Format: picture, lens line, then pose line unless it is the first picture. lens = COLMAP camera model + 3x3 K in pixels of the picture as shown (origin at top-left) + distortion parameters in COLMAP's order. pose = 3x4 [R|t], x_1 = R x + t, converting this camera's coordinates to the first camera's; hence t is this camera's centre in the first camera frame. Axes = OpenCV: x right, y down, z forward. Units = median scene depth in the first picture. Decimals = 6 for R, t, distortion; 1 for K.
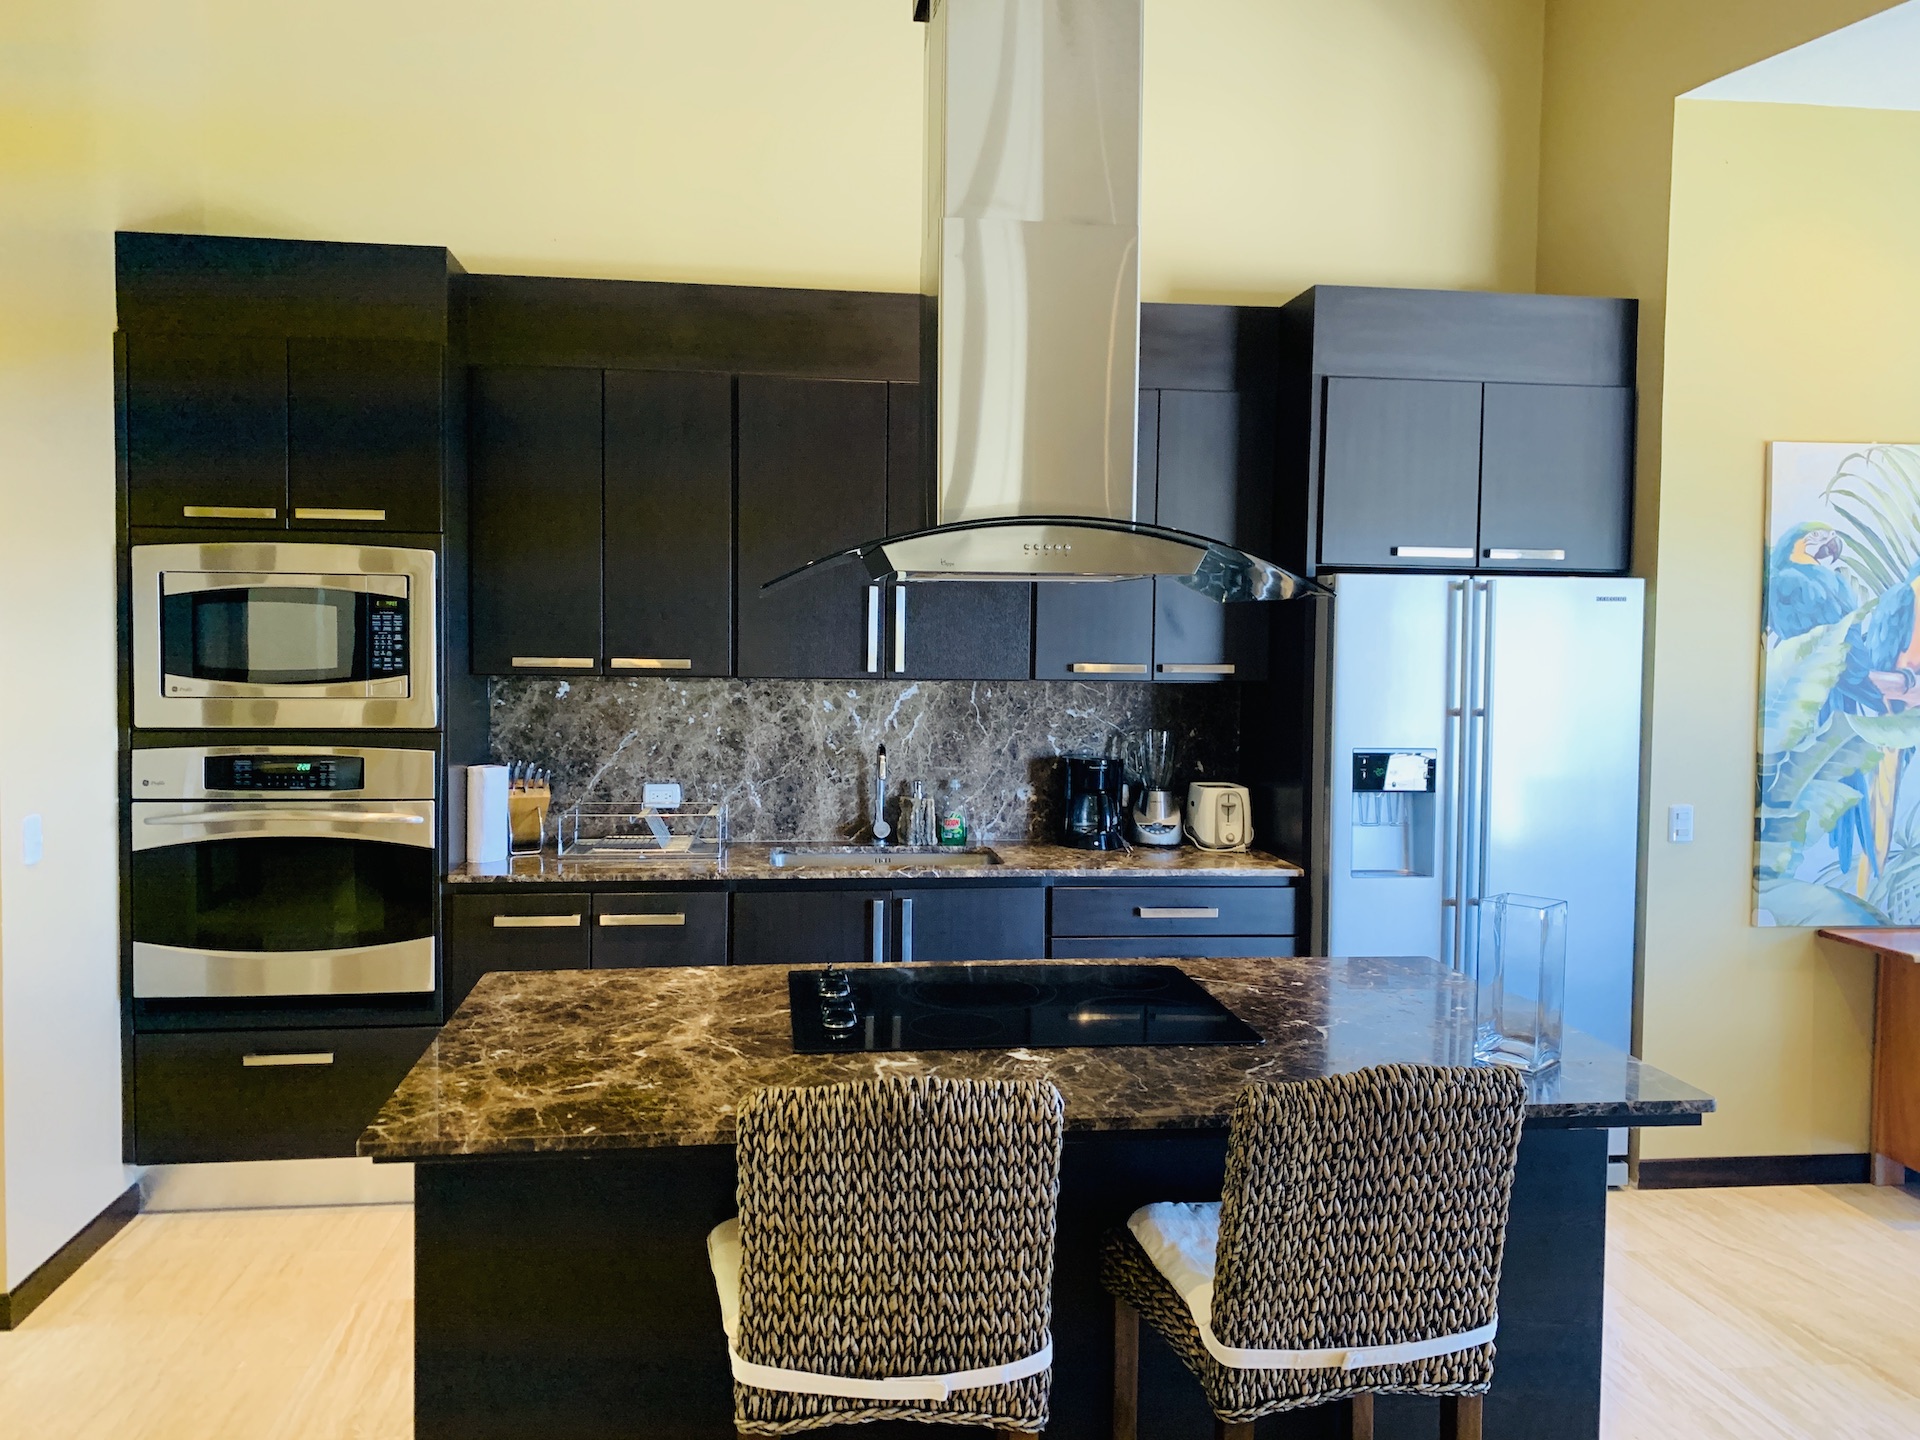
lens RADIAL K [[1473.2, 0, 960.0], [0, 1473.2, 720.0], [0, 0, 1]] dist [0.031869, -0.007643]
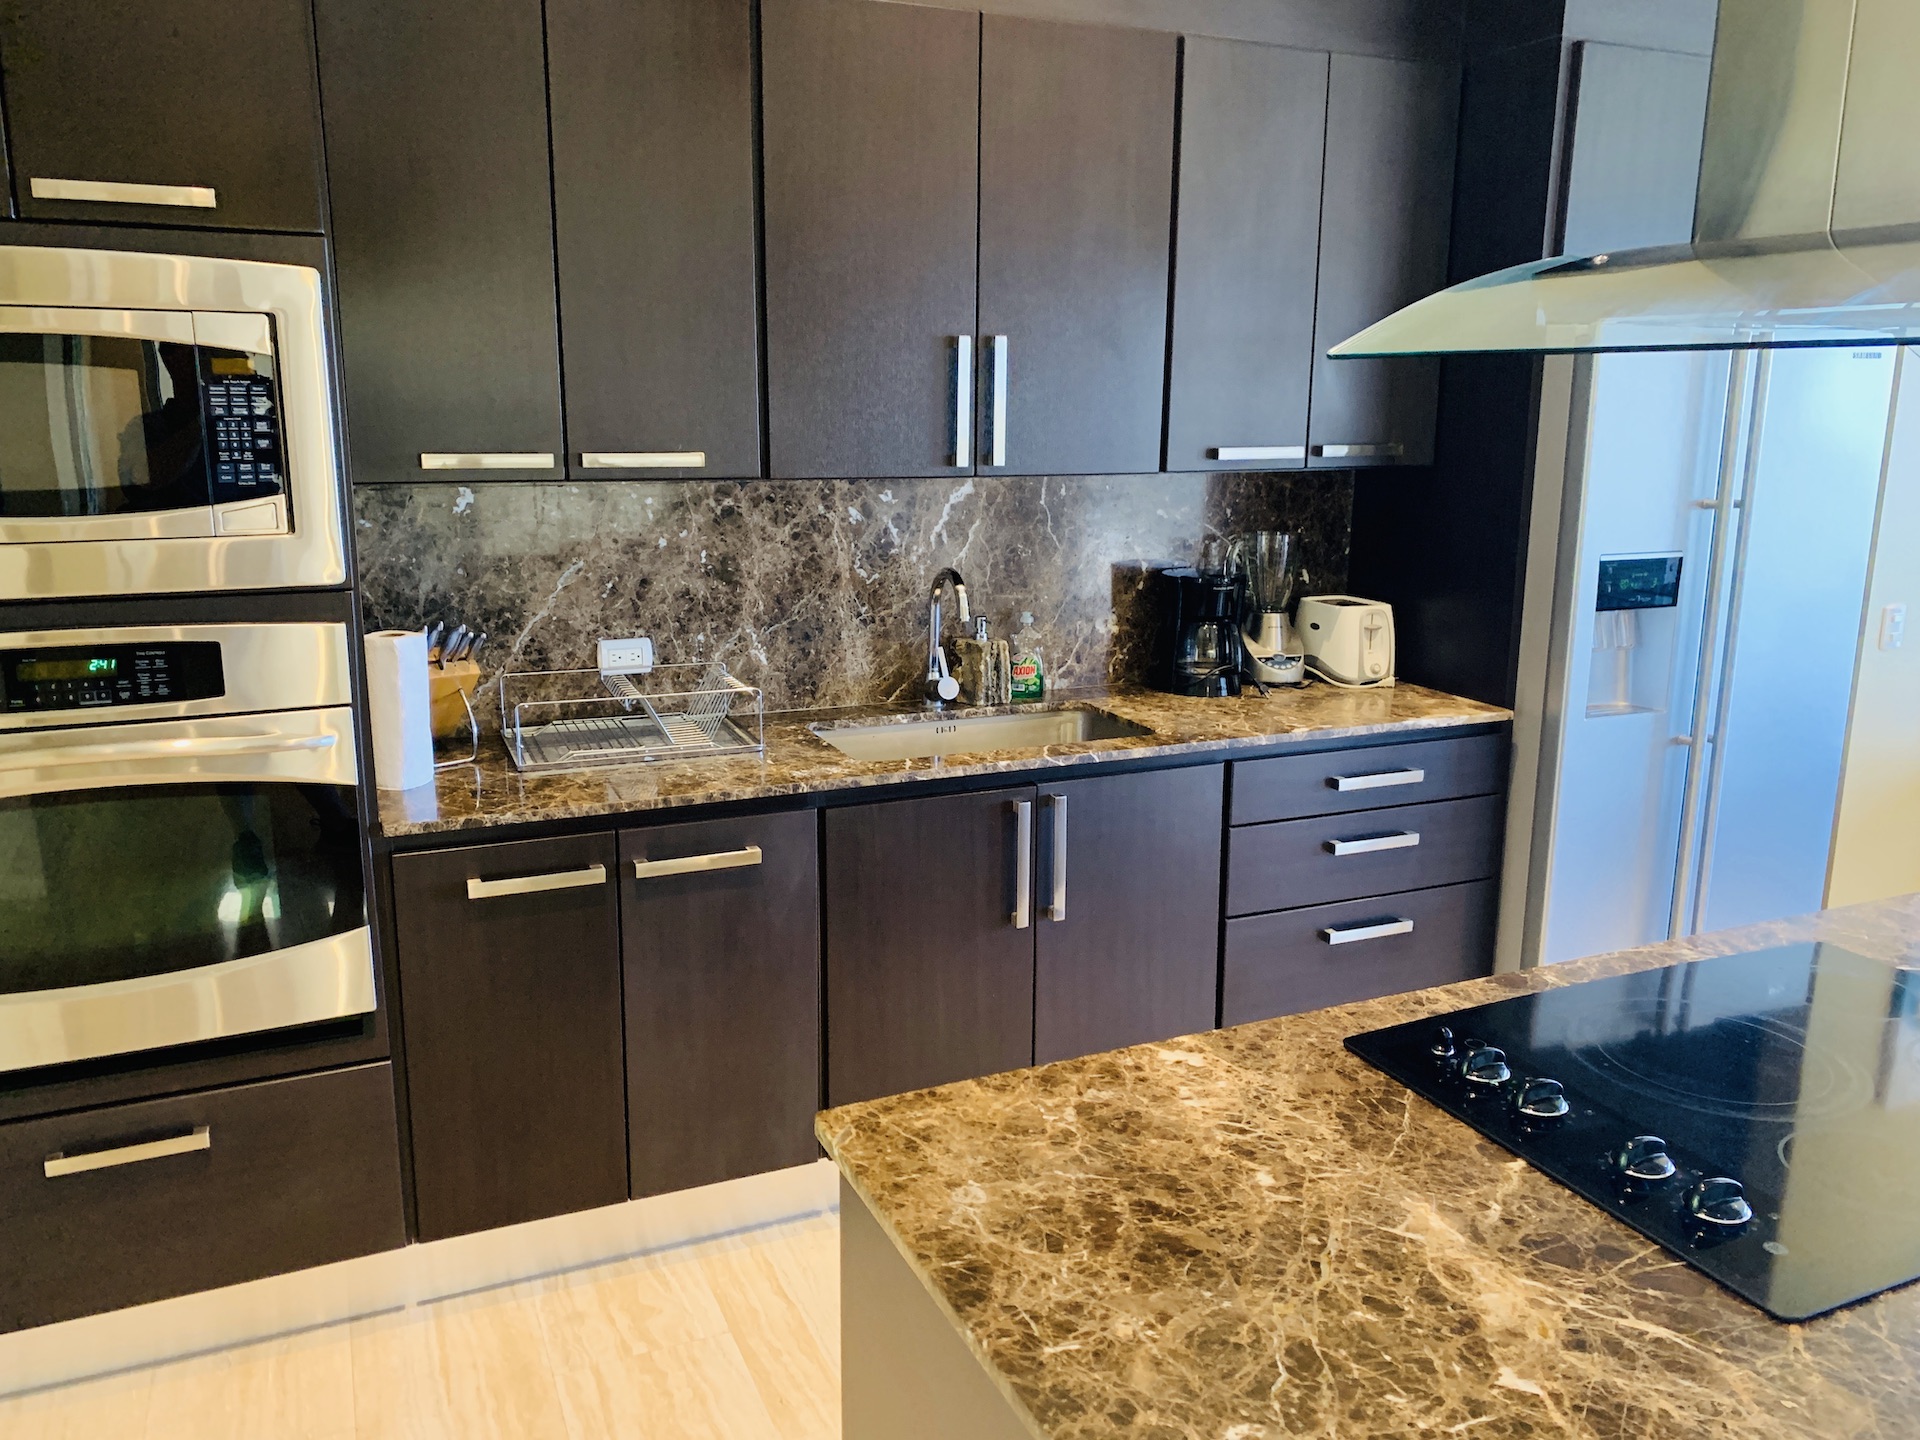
lens RADIAL K [[1493.9, 0, 960.0], [0, 1493.9, 720.0], [0, 0, 1]] dist [0.113973, -0.124381]
pose [[0.962055, -0.065921, 0.264773, -0.235434], [0.022472, 0.986223, 0.163890, -0.028782], [-0.271929, -0.151721, 0.950282, 0.295899]]
